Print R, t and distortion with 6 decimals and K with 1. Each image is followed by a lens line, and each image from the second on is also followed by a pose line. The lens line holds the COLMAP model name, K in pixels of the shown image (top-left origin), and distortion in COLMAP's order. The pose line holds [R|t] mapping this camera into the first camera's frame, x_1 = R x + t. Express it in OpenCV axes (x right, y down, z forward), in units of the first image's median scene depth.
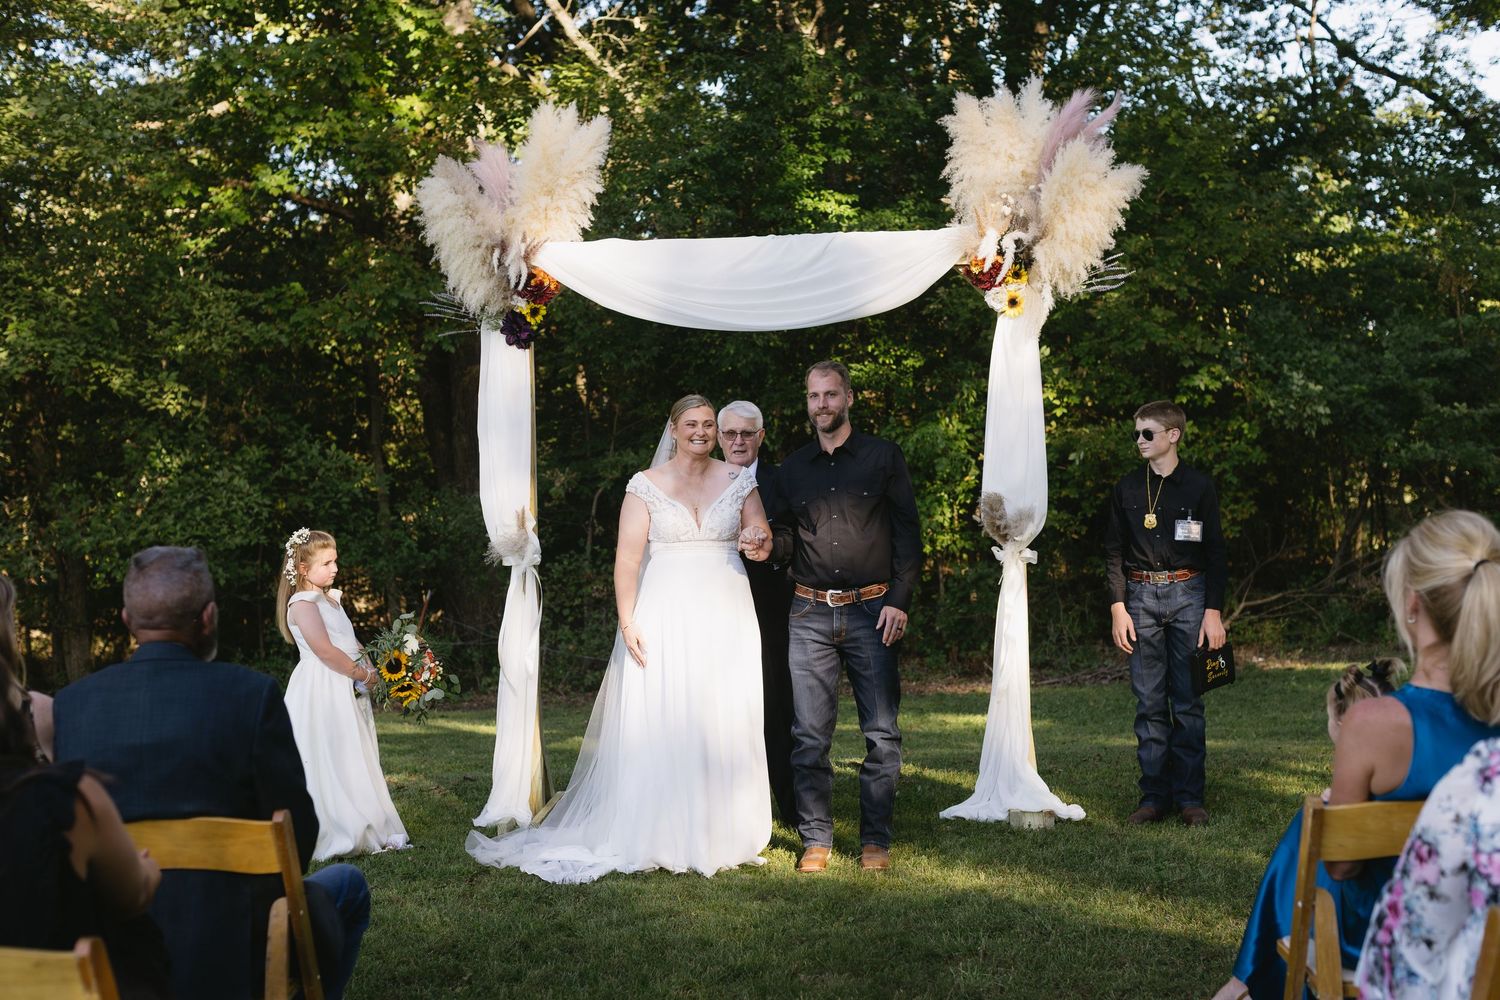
lens RADIAL K [[2100.6, 0, 750.0], [0, 2100.6, 500.0], [0, 0, 1]] dist [0.013951, -0.134354]
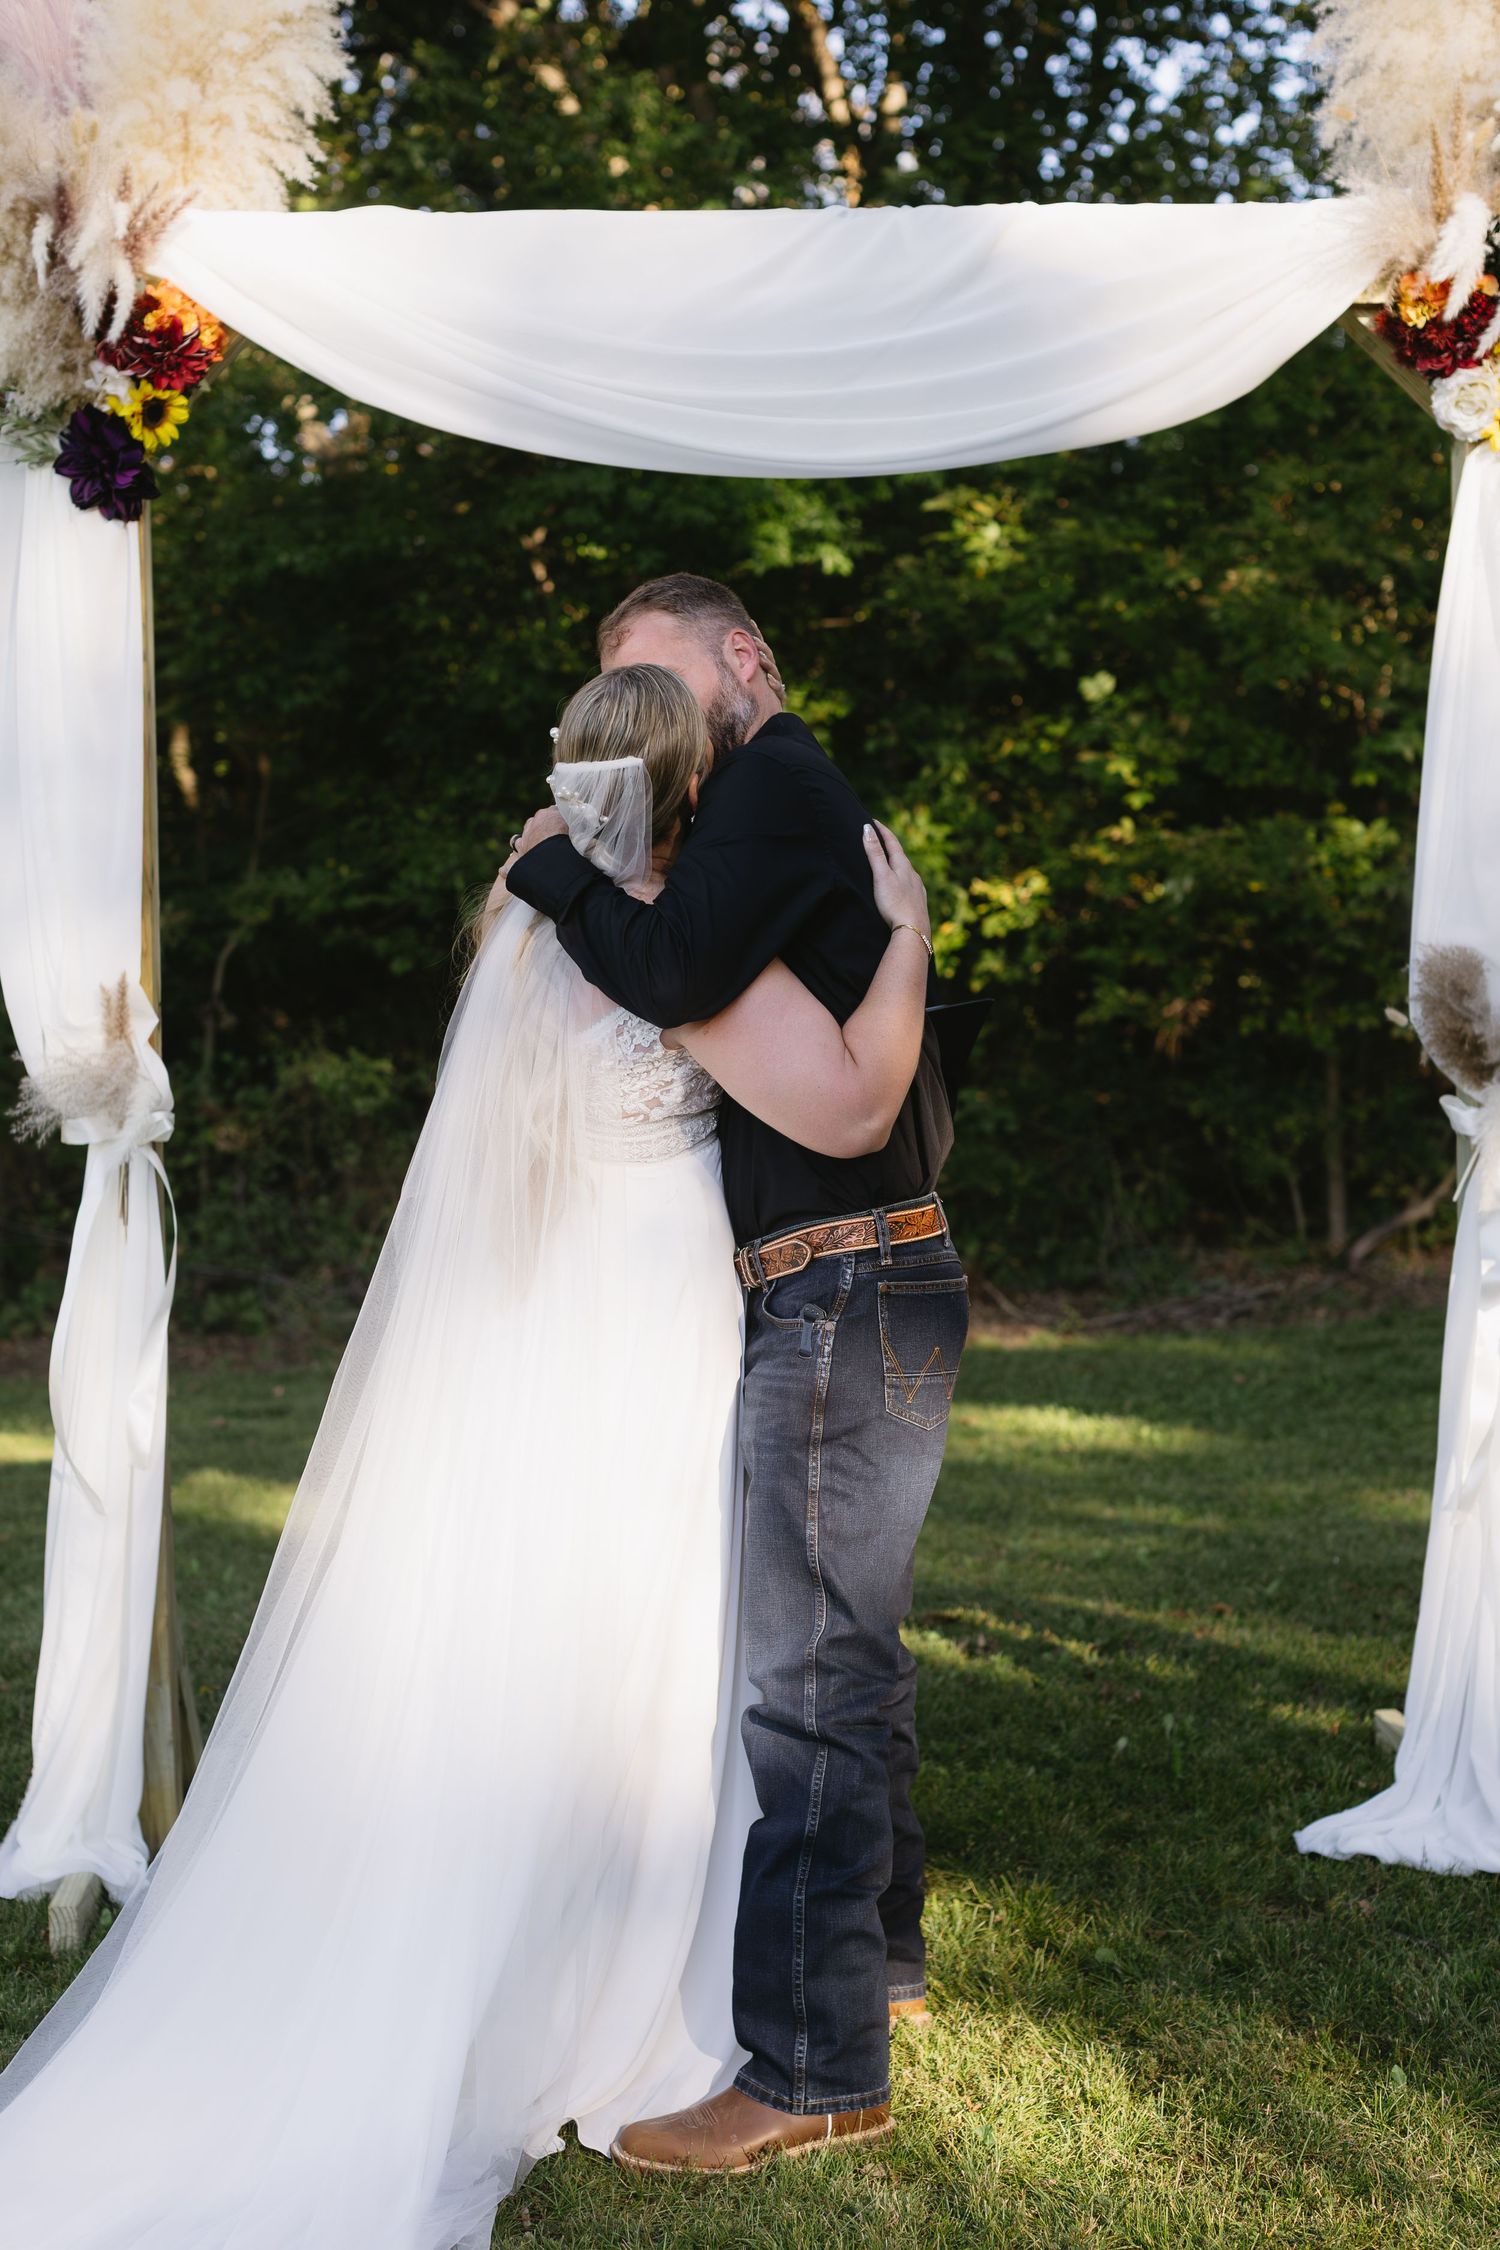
lens RADIAL K [[3294.9, 0, 750.0], [0, 3294.9, 1125.0], [0, 0, 1]] dist [0.008093, 0.013916]
pose [[0.995346, 0.004073, 0.096281, -0.026518], [-0.008591, 0.998879, 0.046556, 0.000820], [-0.095983, -0.047166, 0.994265, 0.208022]]
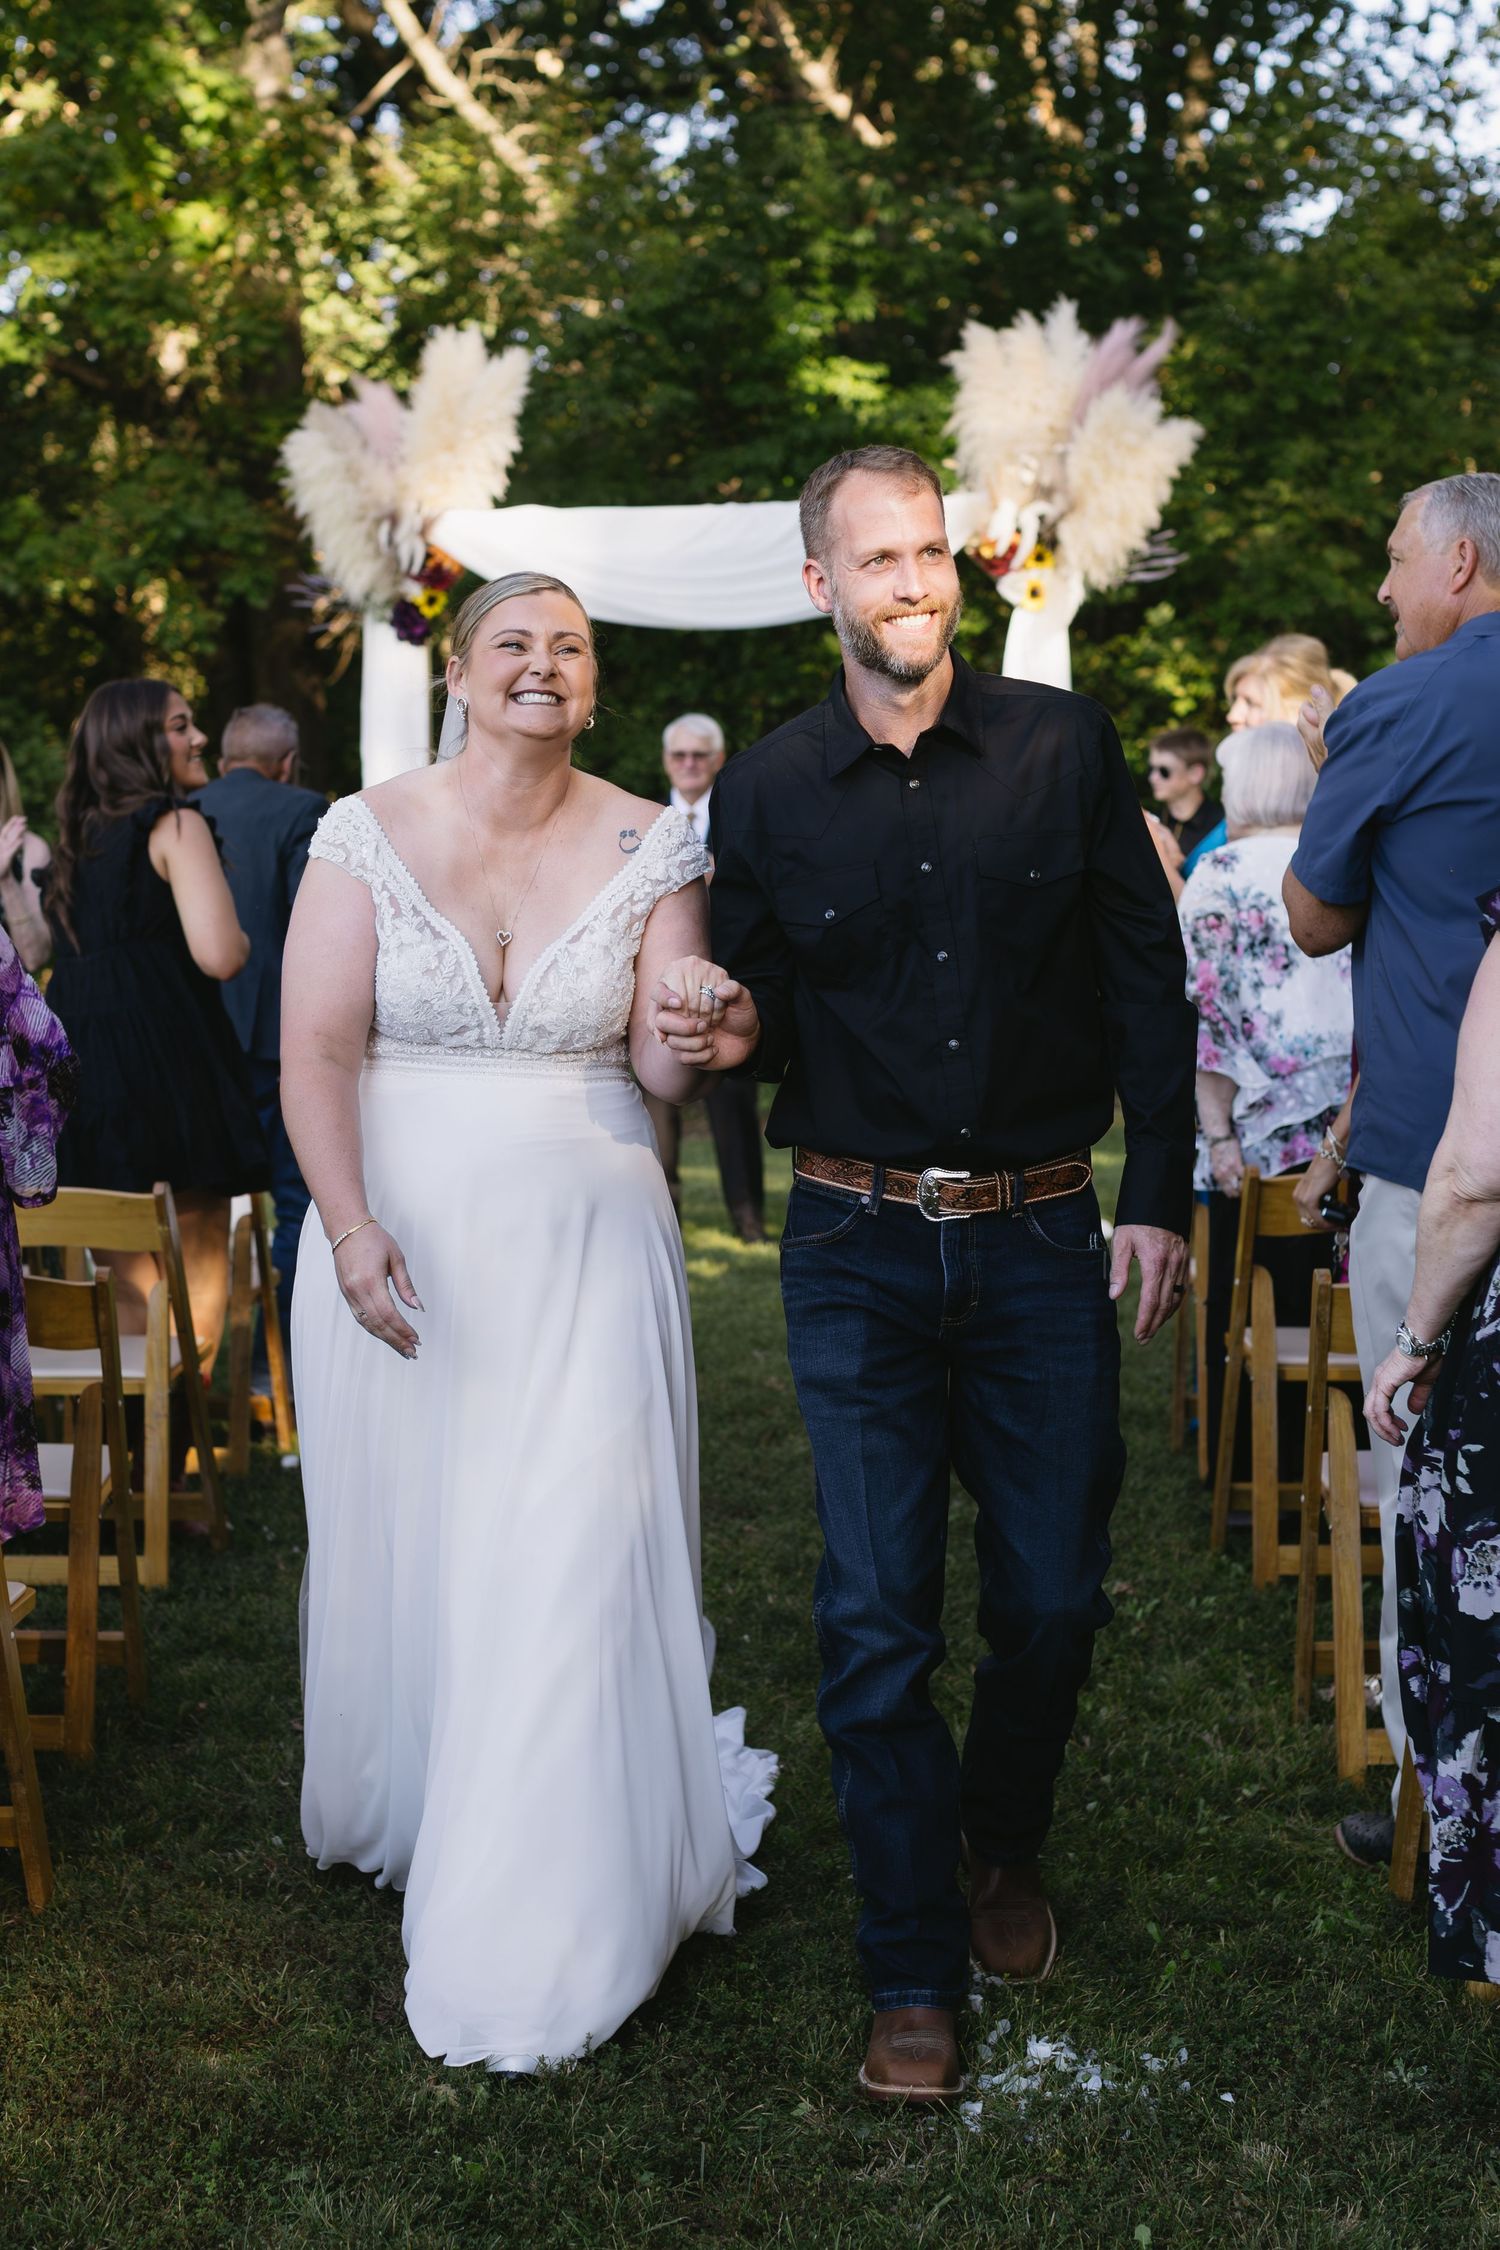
lens RADIAL K [[3703.9, 0, 750.0], [0, 3703.9, 1125.0], [0, 0, 1]] dist [0.012646, 0.027417]
pose [[0.999975, 0.005080, 0.004966, 0.005371], [-0.005456, 0.996873, 0.078833, -0.001518], [-0.004549, -0.078858, 0.996875, -0.191516]]
